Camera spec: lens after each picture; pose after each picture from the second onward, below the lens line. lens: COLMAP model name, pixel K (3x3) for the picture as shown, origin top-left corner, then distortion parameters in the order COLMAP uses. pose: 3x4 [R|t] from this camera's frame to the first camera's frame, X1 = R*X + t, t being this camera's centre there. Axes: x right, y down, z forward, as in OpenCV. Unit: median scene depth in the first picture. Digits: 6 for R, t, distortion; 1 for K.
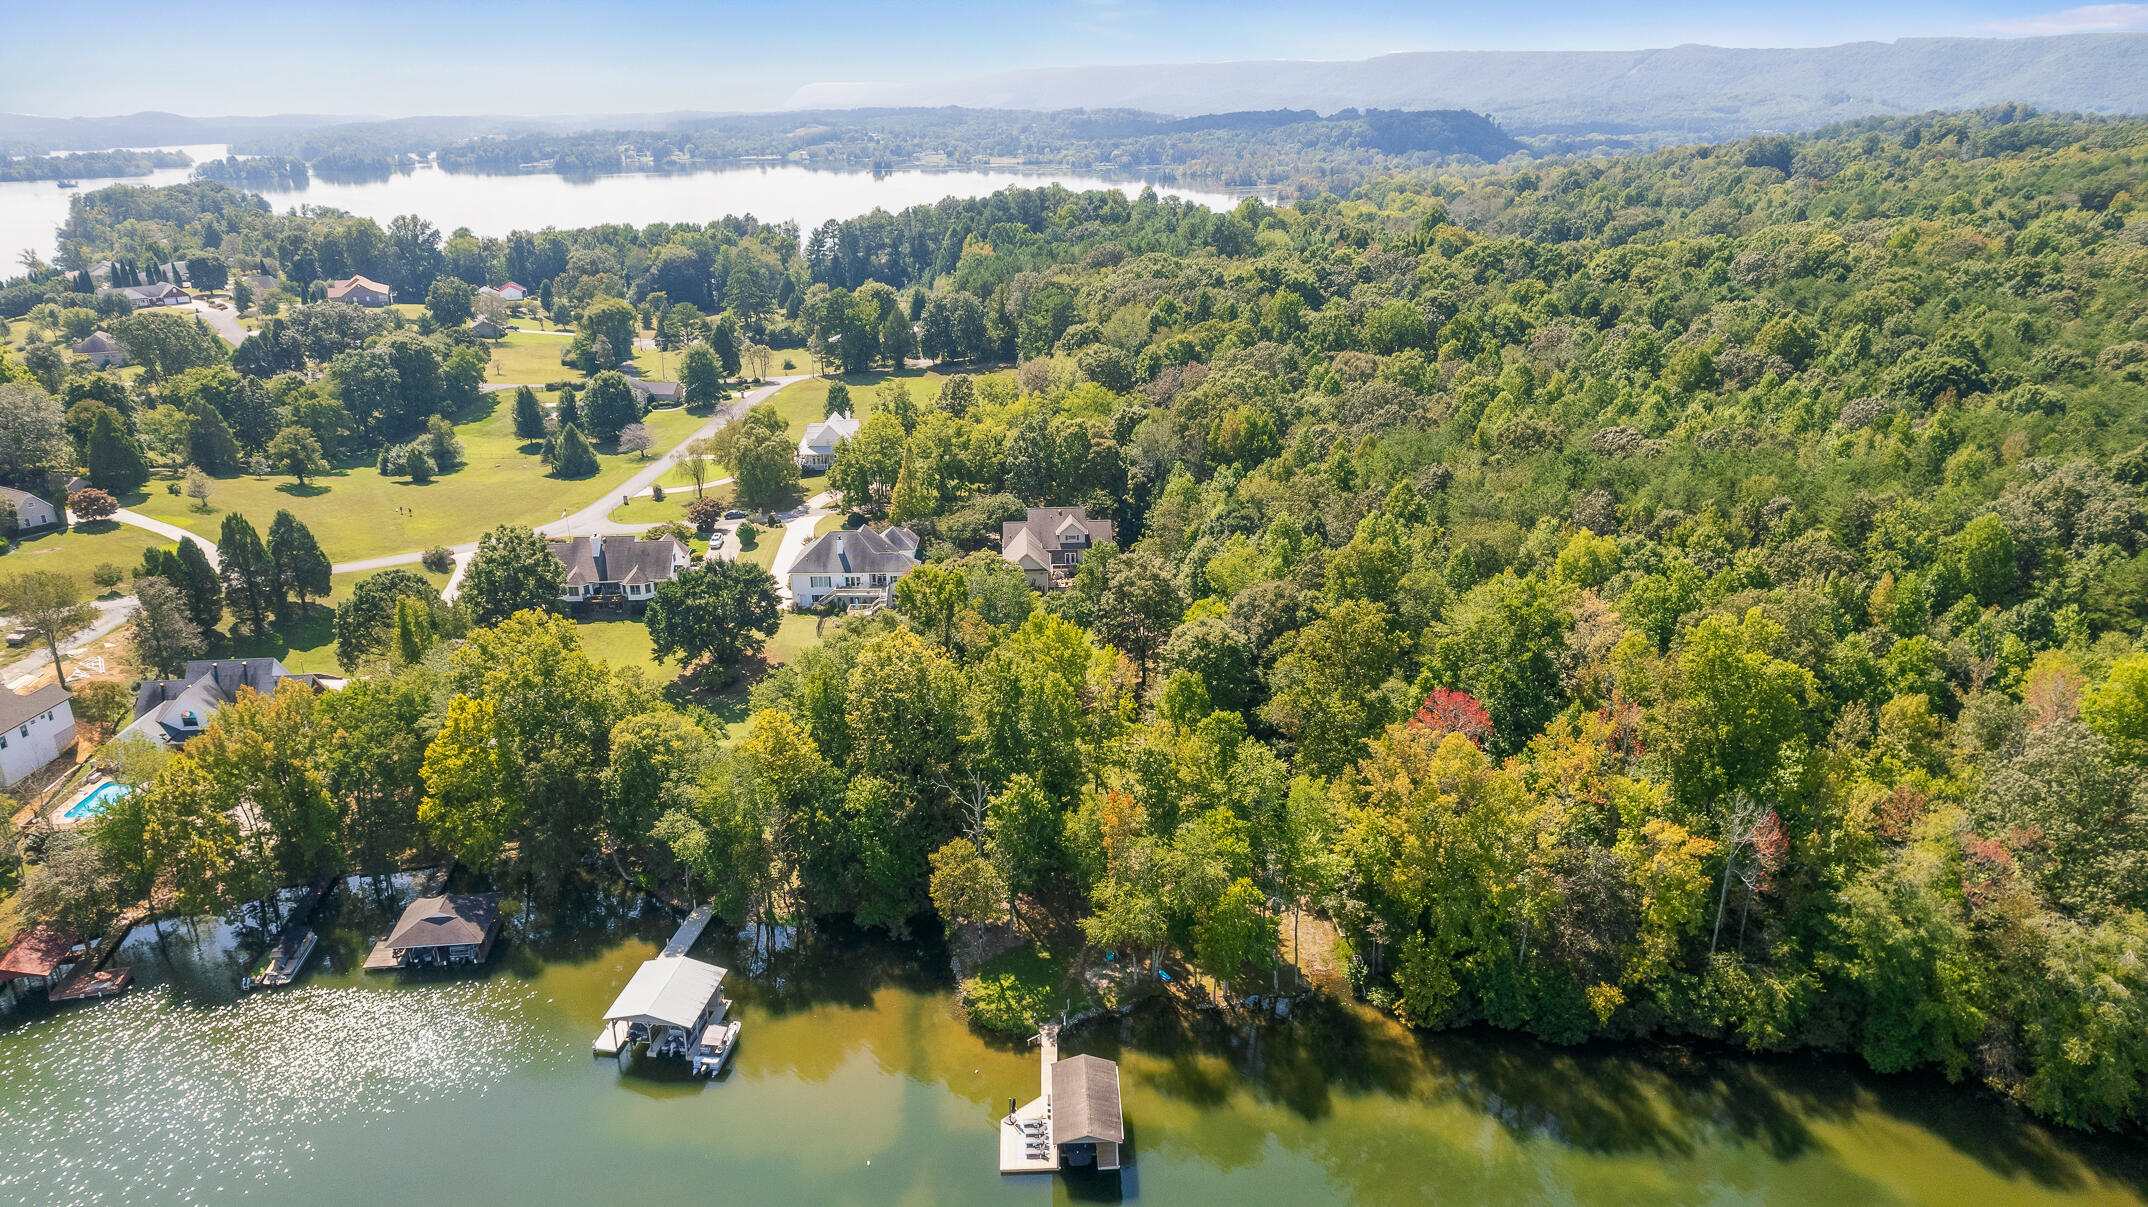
lens RADIAL K [[1383.4, 0, 1082.6], [0, 1383.4, 598.9], [0, 0, 1]] dist [-0.069159, 0.067136]
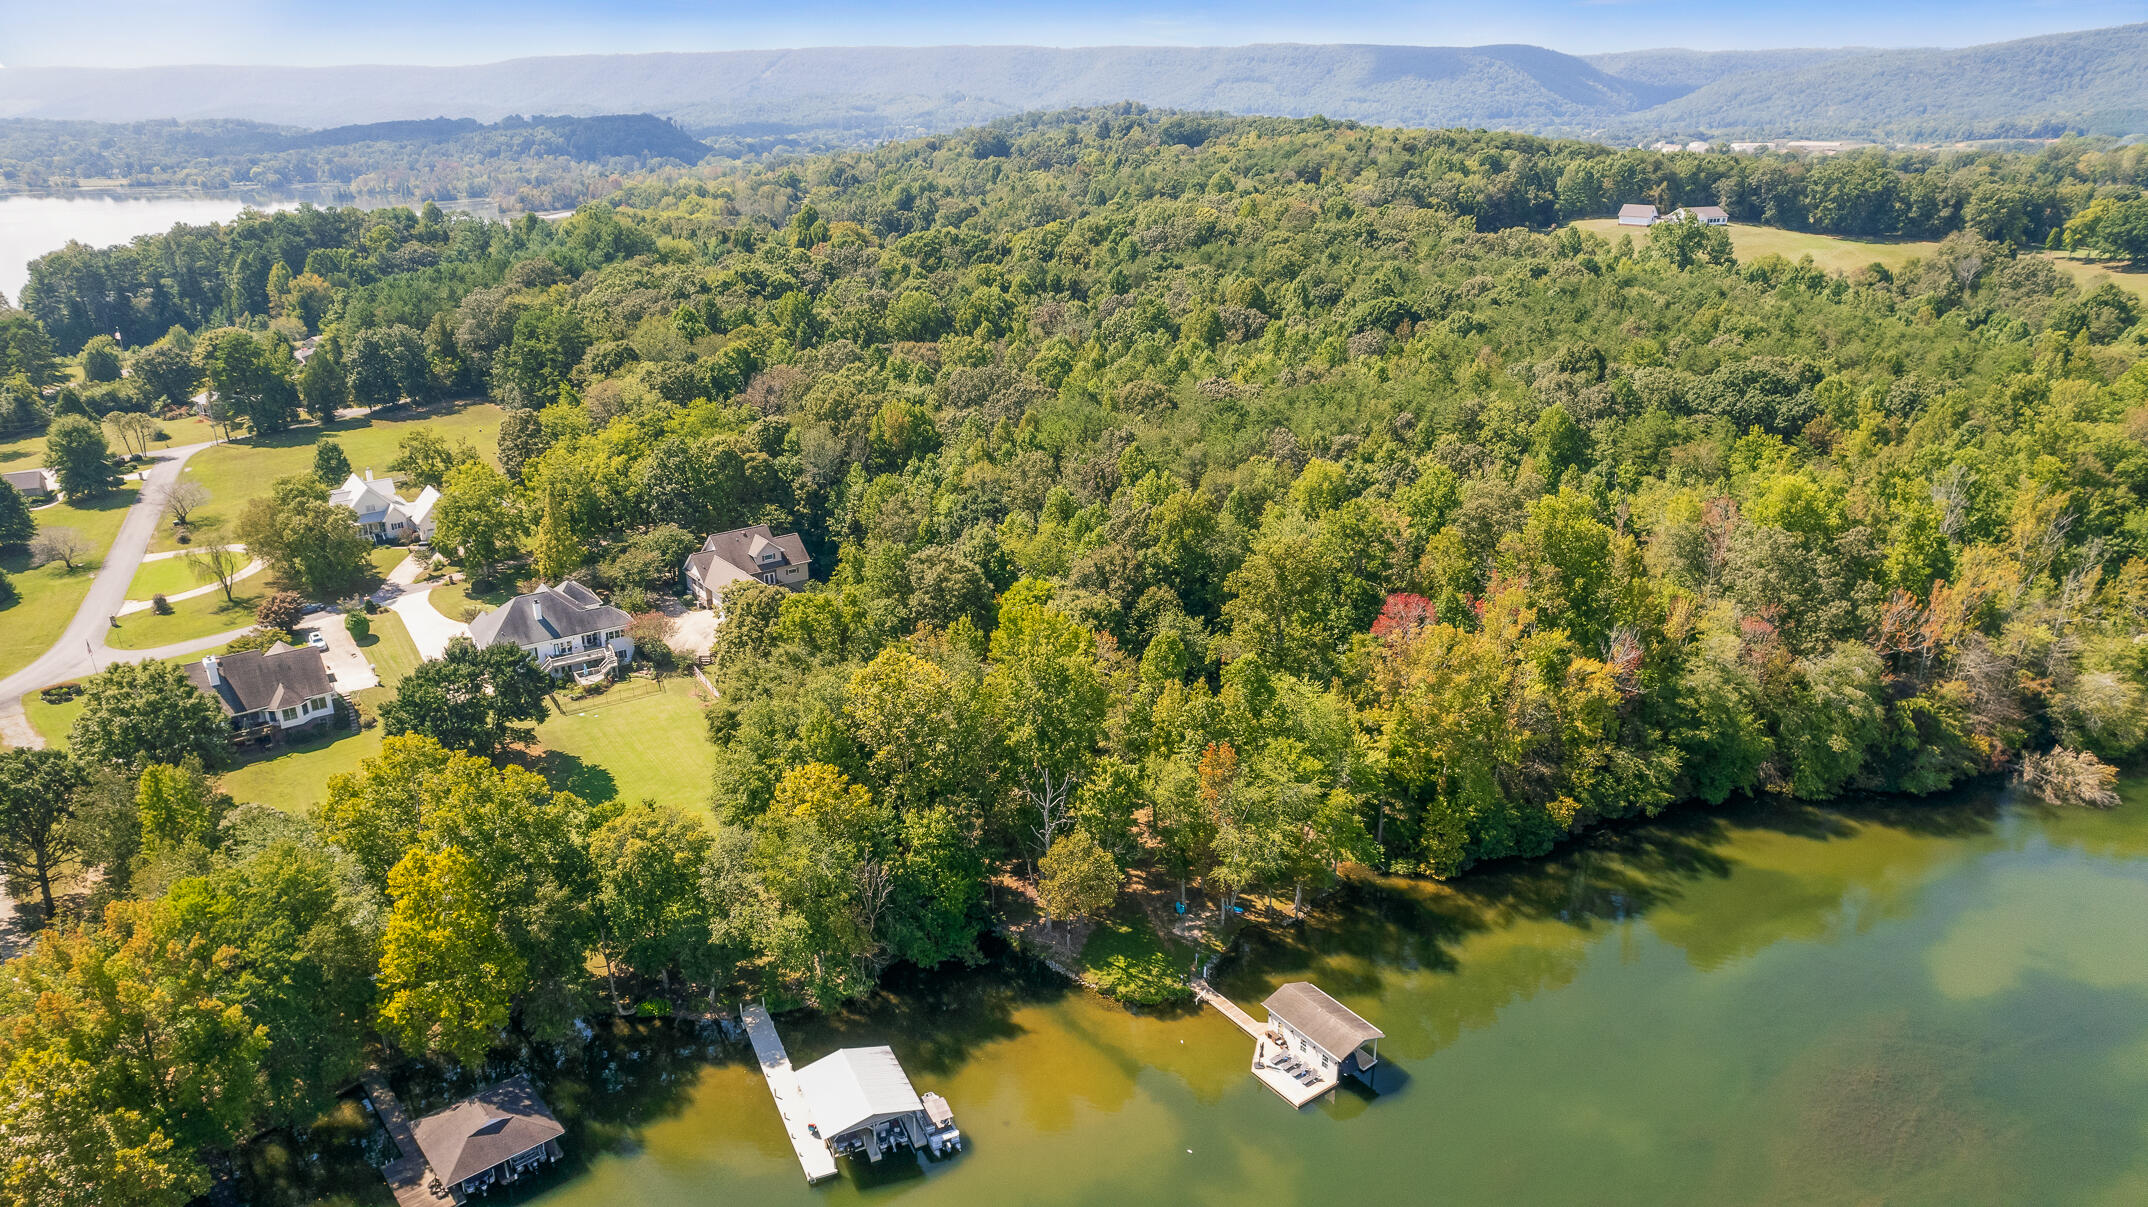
lens RADIAL K [[1383.4, 0, 1082.6], [0, 1383.4, 598.9], [0, 0, 1]] dist [-0.069159, 0.067136]
pose [[0.831052, -0.188656, 0.523223, -0.343647], [0.190389, 0.980379, 0.051090, -0.024698], [-0.522595, 0.057158, 0.850663, 0.086975]]
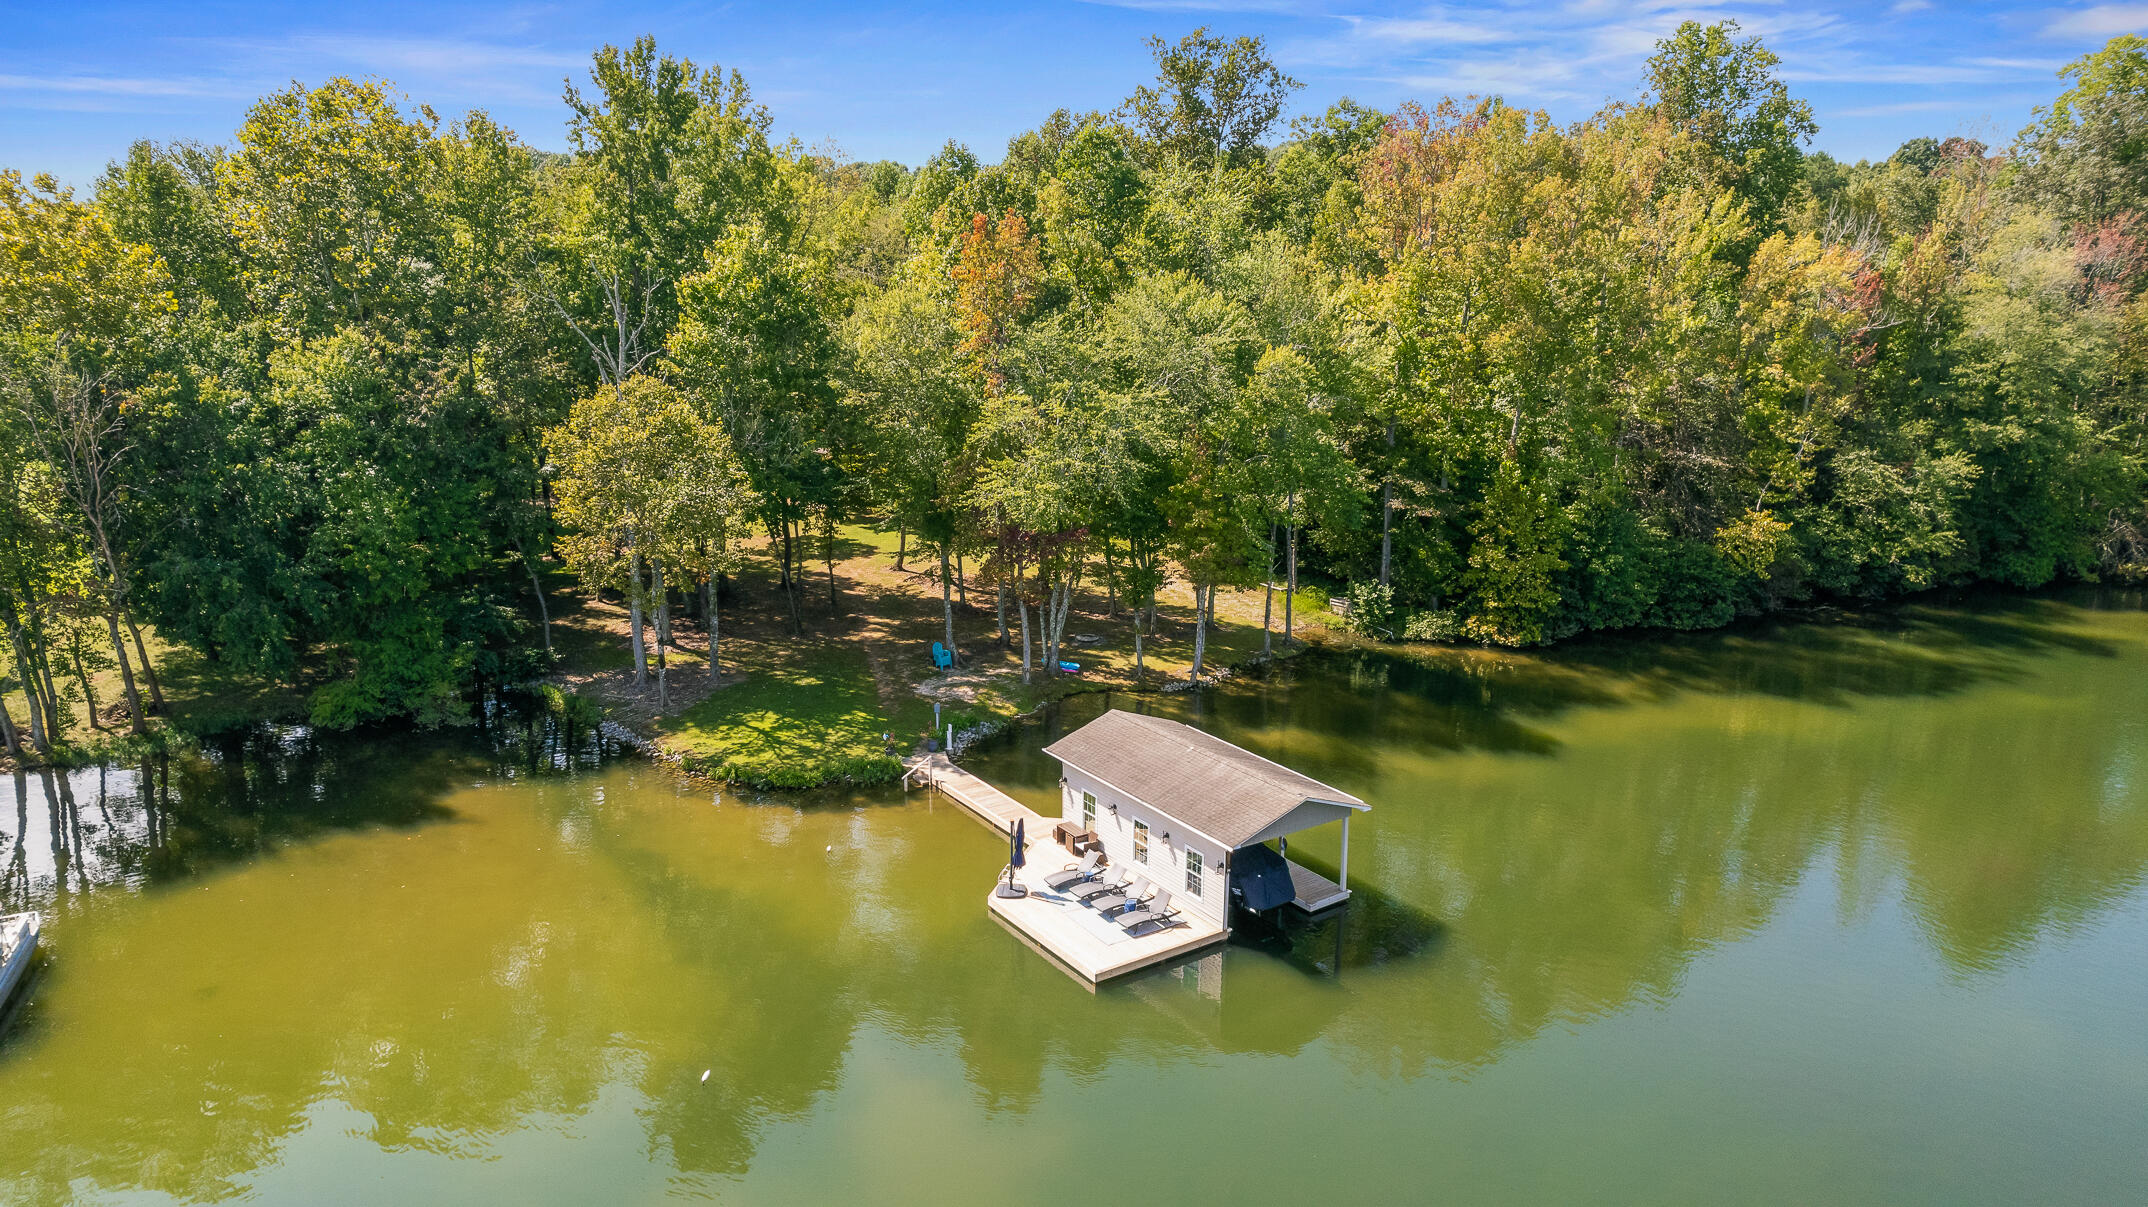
lens RADIAL K [[1383.4, 0, 1082.6], [0, 1383.4, 598.9], [0, 0, 1]] dist [-0.069159, 0.067136]
pose [[0.851474, -0.112410, 0.512208, -0.116156], [0.170627, 0.982992, -0.067914, 0.177325], [-0.495862, 0.145223, 0.856172, 0.353545]]
